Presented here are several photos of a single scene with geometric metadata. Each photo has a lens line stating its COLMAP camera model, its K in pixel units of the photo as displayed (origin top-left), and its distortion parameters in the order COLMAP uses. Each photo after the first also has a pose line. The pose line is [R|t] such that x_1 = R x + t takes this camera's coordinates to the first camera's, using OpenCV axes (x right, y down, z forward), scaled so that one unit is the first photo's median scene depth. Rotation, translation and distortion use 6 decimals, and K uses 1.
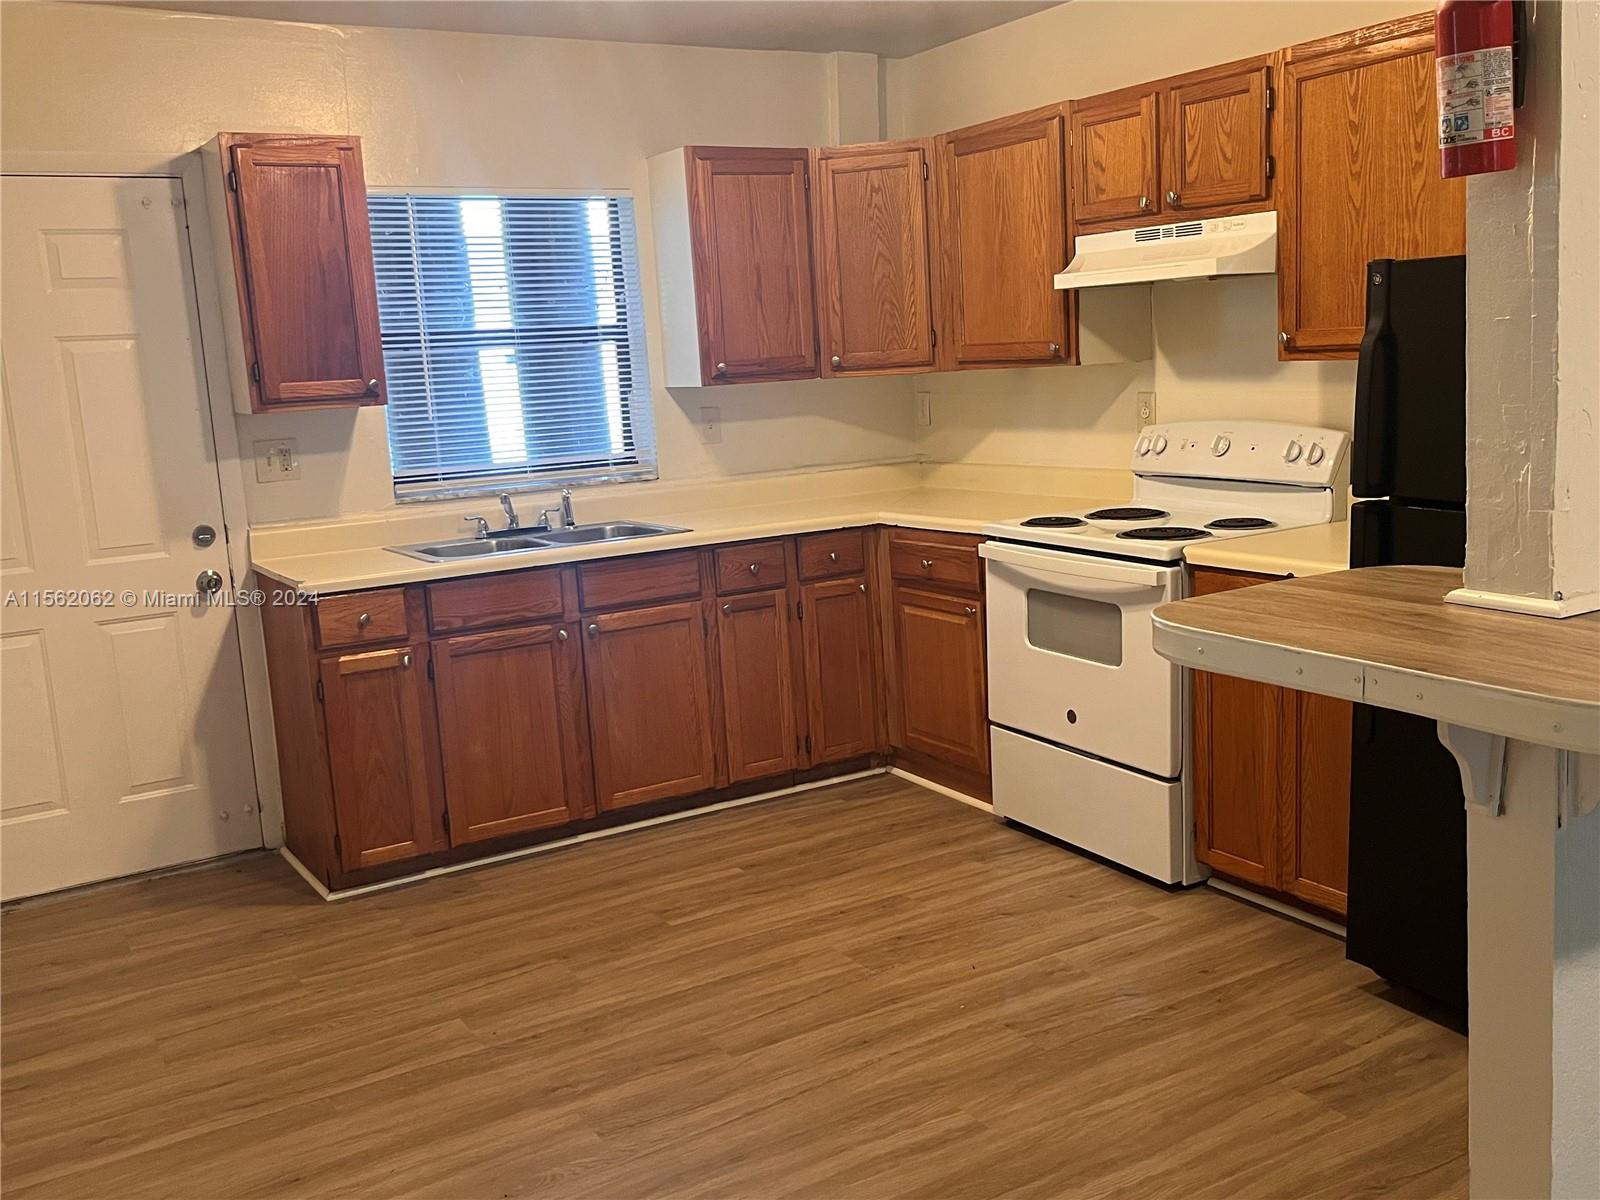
lens RADIAL K [[1522.2, 0, 800.0], [0, 1522.2, 600.0], [0, 0, 1]] dist [0.058621, -0.110324]
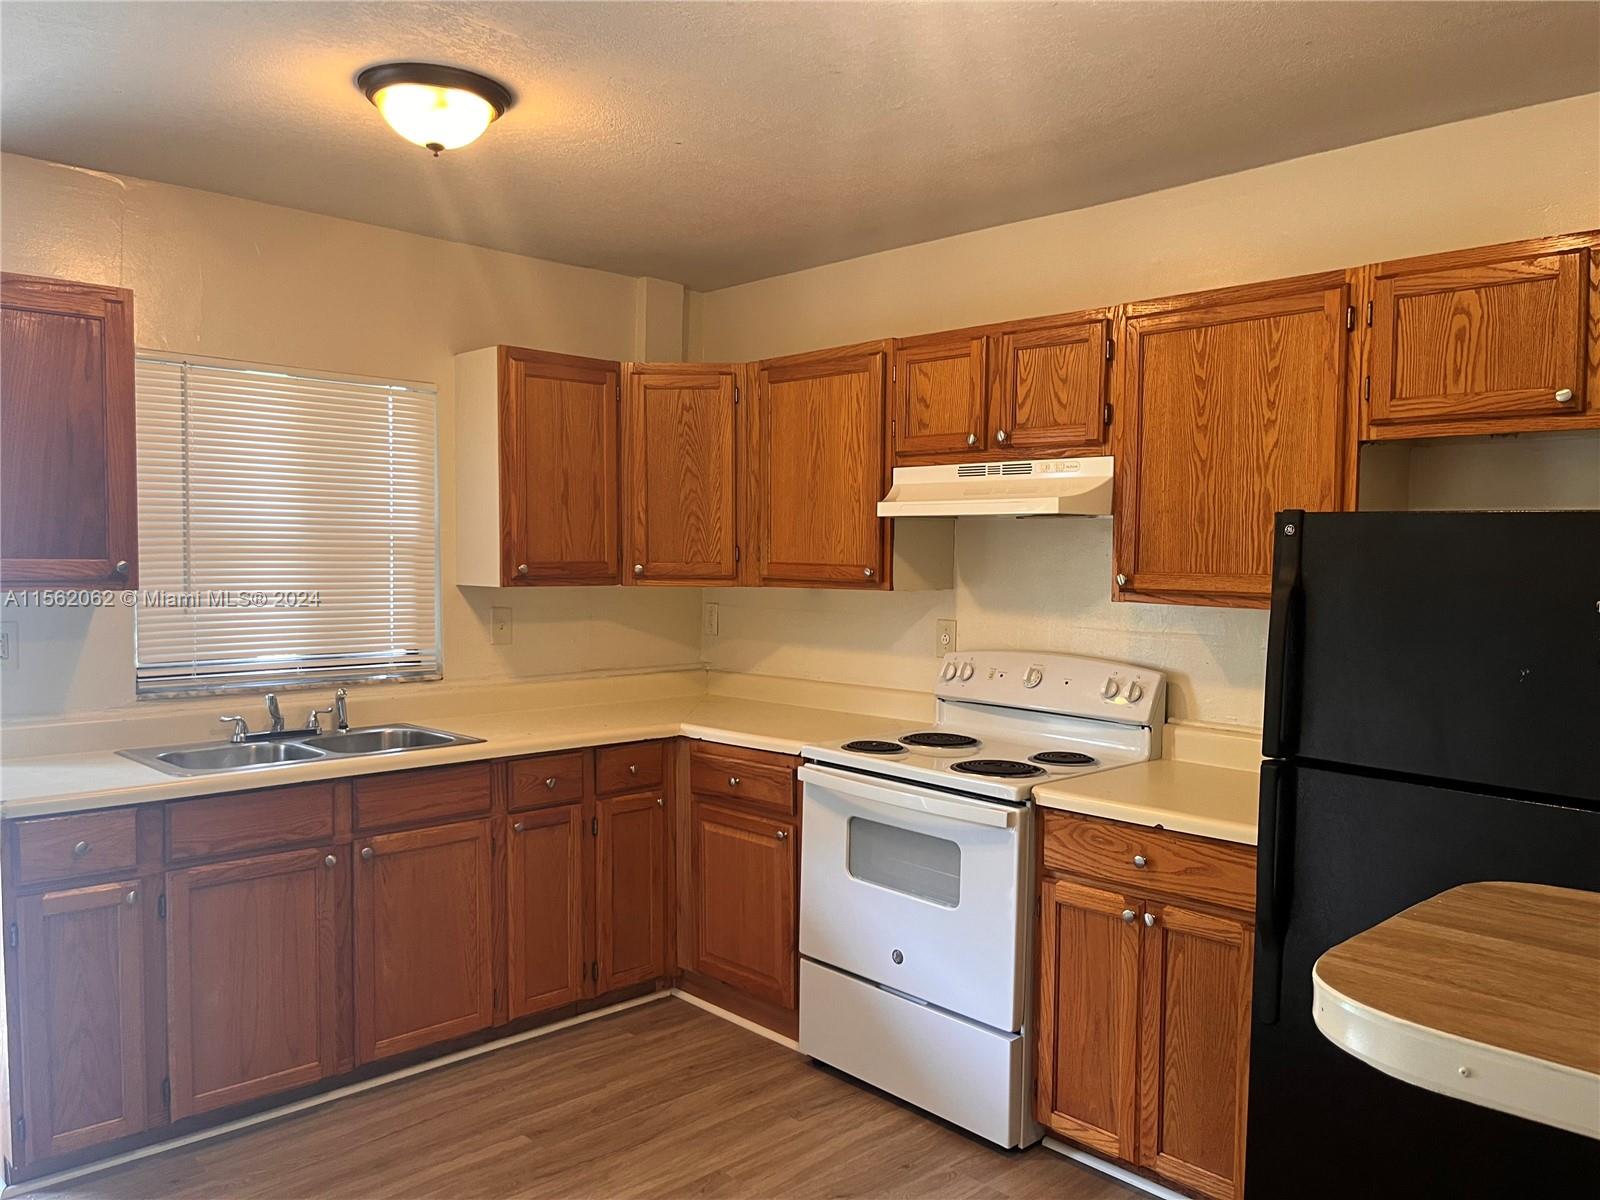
lens RADIAL K [[1199.2, 0, 800.0], [0, 1199.2, 600.0], [0, 0, 1]] dist [0.067556, -0.103103]
pose [[0.969991, 0.055733, 0.236665, -0.066787], [-0.025040, 0.991097, -0.130768, -0.041436], [-0.241846, 0.120918, 0.962751, 0.245704]]
